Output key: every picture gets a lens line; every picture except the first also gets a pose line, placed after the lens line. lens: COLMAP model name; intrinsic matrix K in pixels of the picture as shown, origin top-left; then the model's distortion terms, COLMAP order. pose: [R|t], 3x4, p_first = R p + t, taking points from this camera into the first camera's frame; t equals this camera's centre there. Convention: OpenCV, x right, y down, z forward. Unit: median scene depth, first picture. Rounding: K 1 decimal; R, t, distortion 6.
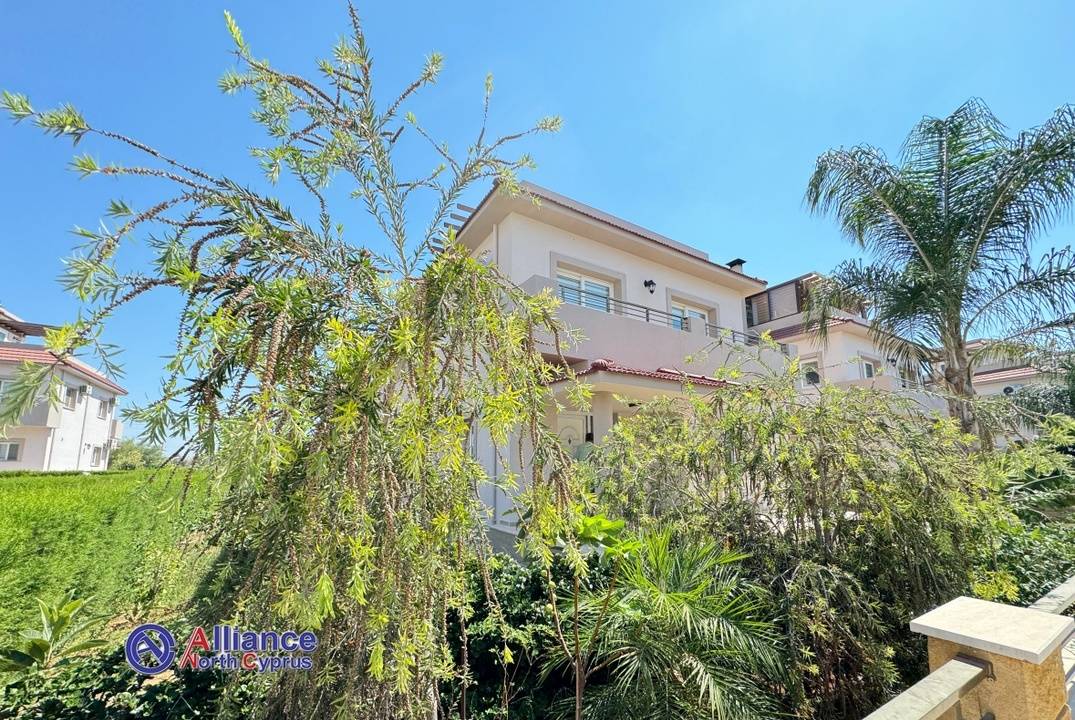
lens RADIAL K [[426.4, 0, 533.0], [0, 426.4, 392.7], [0, 0, 1]] dist [-0.001695, -0.000459]
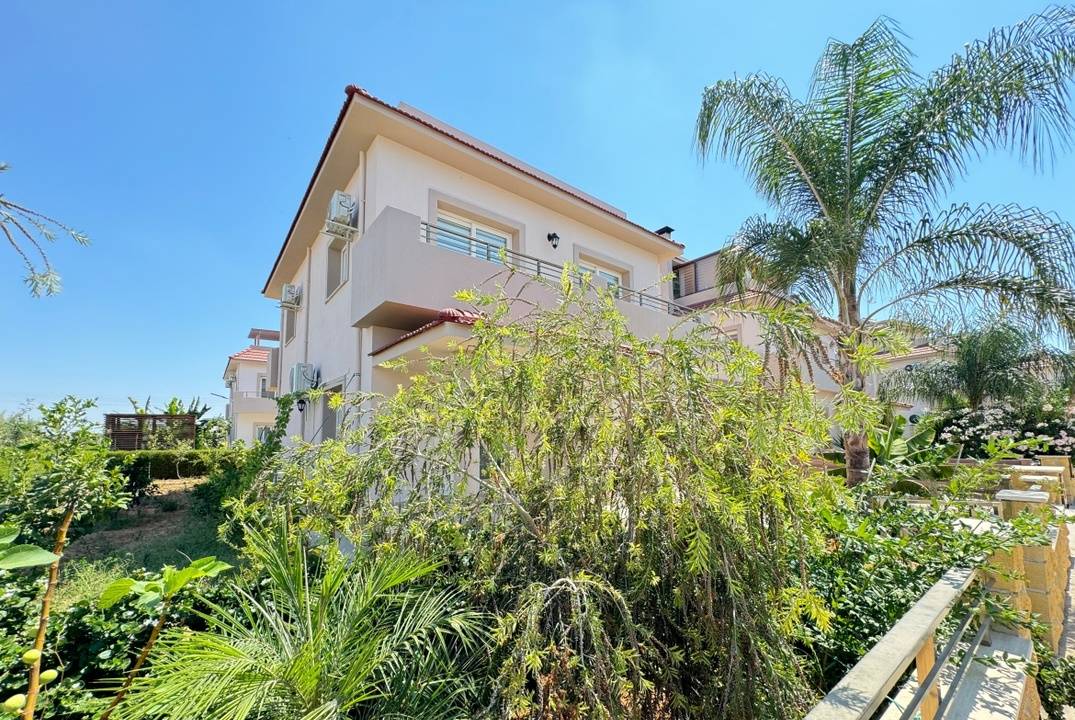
lens RADIAL K [[426.4, 0, 533.0], [0, 426.4, 392.7], [0, 0, 1]] dist [-0.001695, -0.000459]
pose [[0.993407, 0.007501, 0.114392, 0.133534], [-0.014137, 0.998256, 0.057313, 0.020035], [-0.113763, -0.058552, 0.991781, 0.098221]]
